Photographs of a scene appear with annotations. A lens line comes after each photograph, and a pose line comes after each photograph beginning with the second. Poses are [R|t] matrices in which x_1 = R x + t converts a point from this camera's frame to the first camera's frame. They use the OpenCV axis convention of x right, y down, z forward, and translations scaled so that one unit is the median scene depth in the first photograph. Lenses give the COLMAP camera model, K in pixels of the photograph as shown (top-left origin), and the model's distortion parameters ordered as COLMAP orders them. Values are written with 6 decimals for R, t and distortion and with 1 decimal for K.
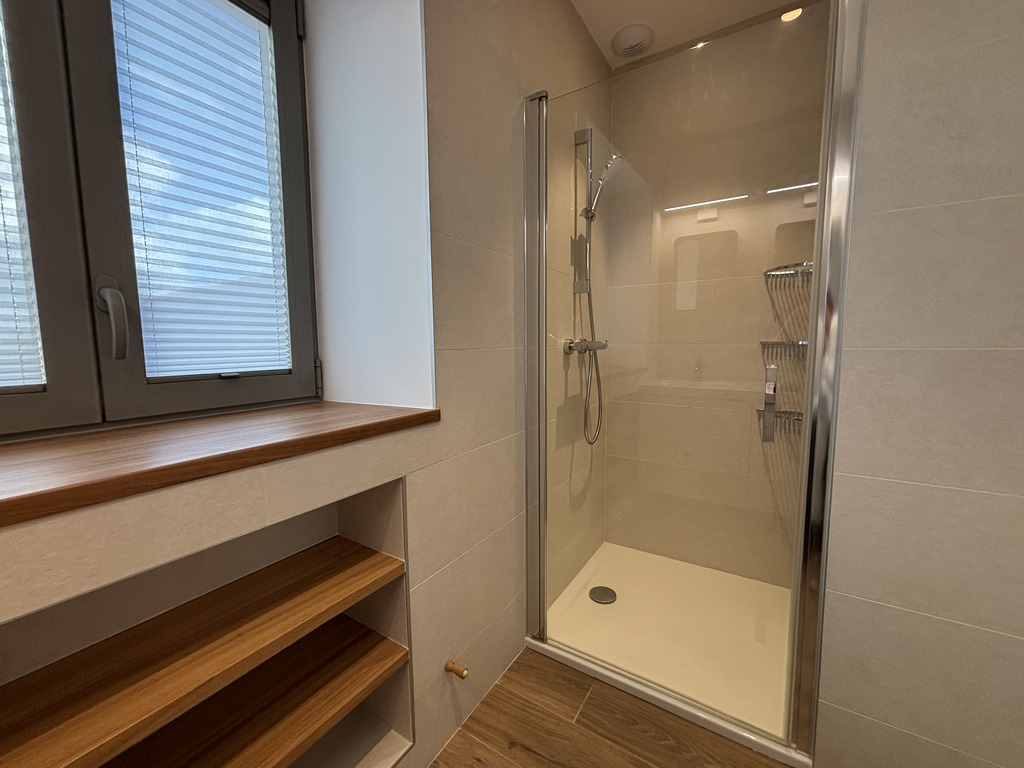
lens RADIAL K [[411.6, 0, 508.1], [0, 411.6, 388.9], [0, 0, 1]] dist [-0.003565, -0.000250]
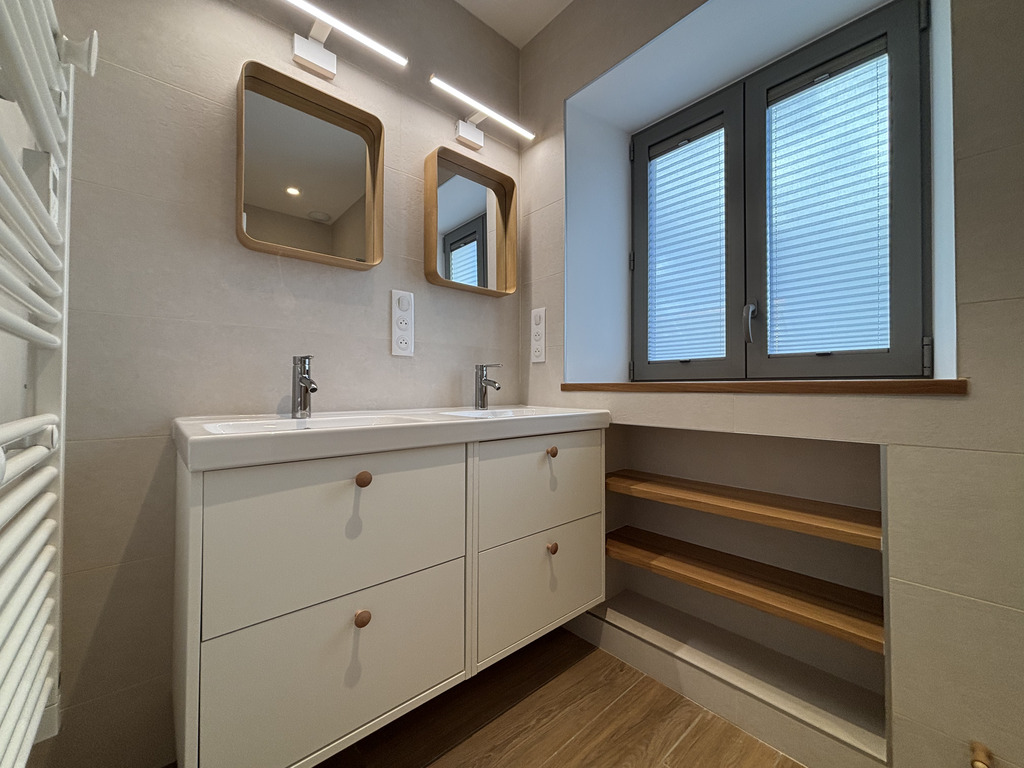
lens RADIAL K [[411.6, 0, 511.5], [0, 411.6, 382.8], [0, 0, 1]] dist [-0.003565, -0.000250]
pose [[-0.273083, -0.005855, -0.961973, 0.888346], [-0.104220, 0.994276, 0.023535, 0.138654], [0.956328, 0.106684, -0.272130, 0.430766]]
